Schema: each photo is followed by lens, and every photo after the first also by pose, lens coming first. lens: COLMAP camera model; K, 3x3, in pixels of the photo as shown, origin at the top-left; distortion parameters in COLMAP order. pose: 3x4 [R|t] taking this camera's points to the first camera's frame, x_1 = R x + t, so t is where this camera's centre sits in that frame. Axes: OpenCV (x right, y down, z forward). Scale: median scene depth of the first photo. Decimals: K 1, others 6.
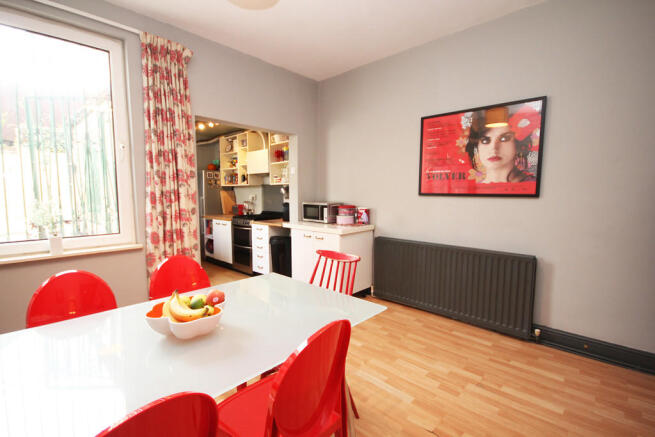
lens RADIAL K [[301.4, 0, 325.0], [0, 301.4, 221.5], [0, 0, 1]] dist [-0.030434, -0.000135]
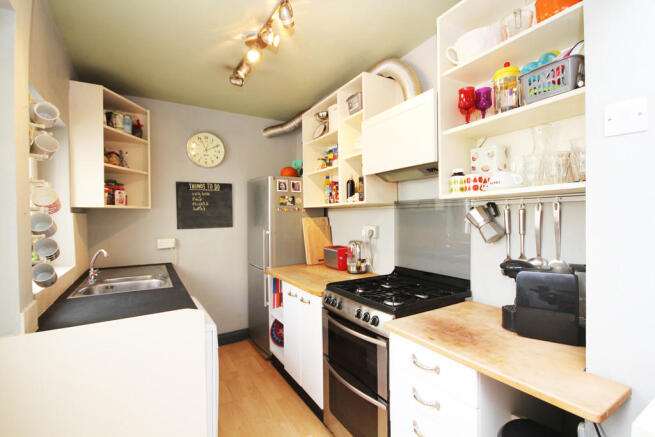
lens RADIAL K [[301.4, 0, 328.0], [0, 301.4, 218.0], [0, 0, 1]] dist [-0.030434, -0.000135]
pose [[0.959896, -0.008813, -0.280217, -0.176085], [-0.016164, 0.996104, -0.086698, -0.061245], [0.279889, 0.087750, 0.956013, 0.560665]]
